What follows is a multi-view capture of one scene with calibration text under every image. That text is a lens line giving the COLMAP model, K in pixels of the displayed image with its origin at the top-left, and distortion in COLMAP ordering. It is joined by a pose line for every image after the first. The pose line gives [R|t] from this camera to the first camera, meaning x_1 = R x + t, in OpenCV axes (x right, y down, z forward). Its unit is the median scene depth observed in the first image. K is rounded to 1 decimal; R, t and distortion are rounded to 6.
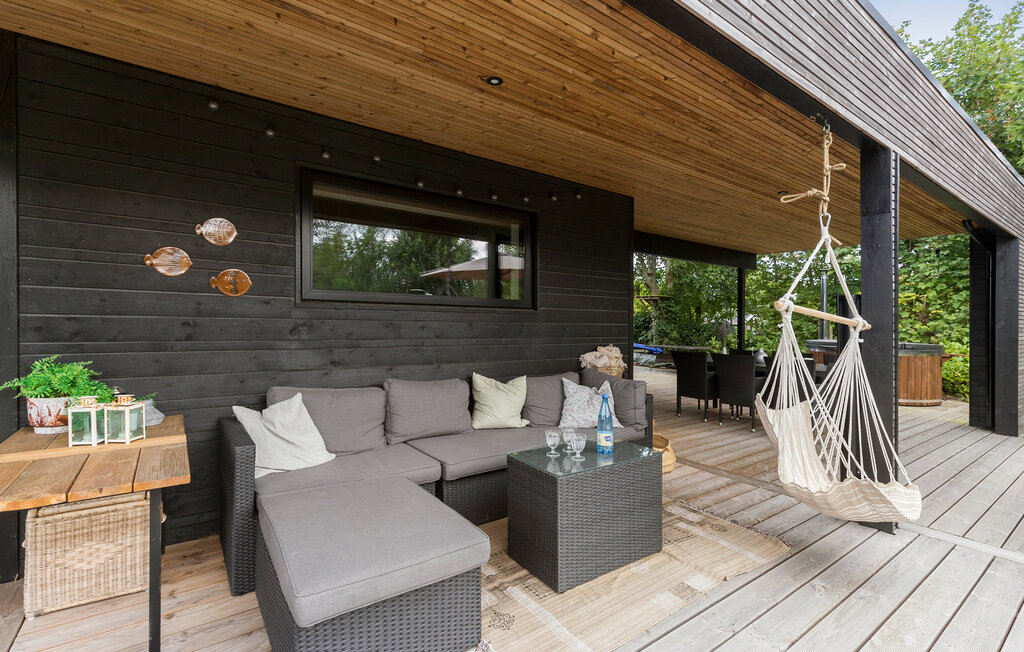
lens RADIAL K [[466.0, 0, 509.1], [0, 466.0, 325.7], [0, 0, 1]] dist [0.001729, 0.000530]
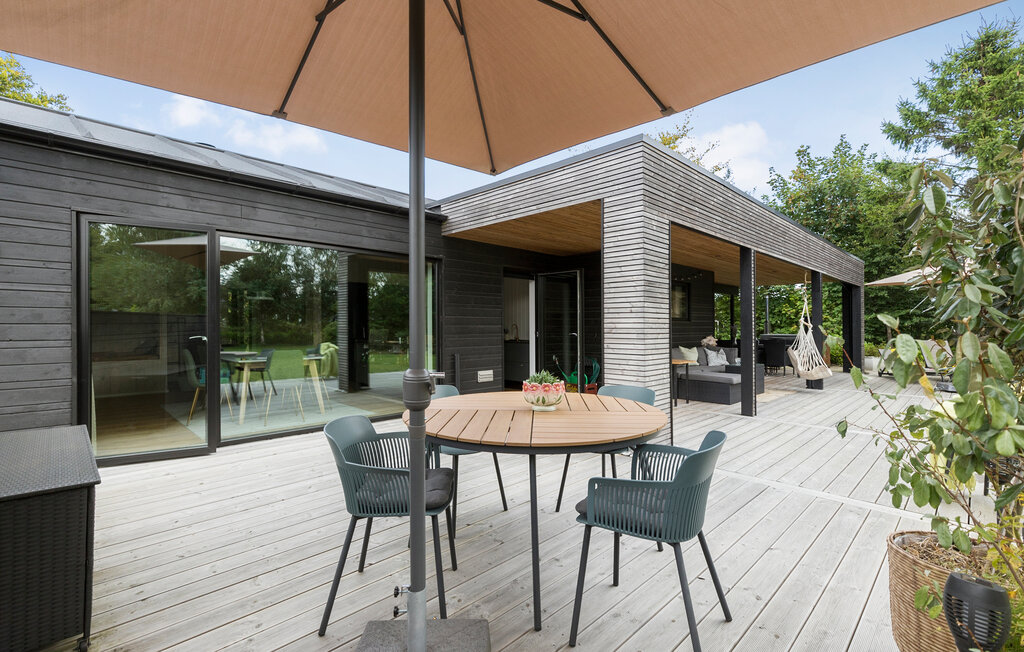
lens RADIAL K [[466.0, 0, 514.6], [0, 466.0, 325.6], [0, 0, 1]] dist [0.001729, 0.000530]
pose [[0.986546, -0.010644, 0.163139, -0.535707], [0.011141, 0.999936, -0.002129, -0.006861], [-0.163106, 0.003917, 0.986601, -0.547277]]
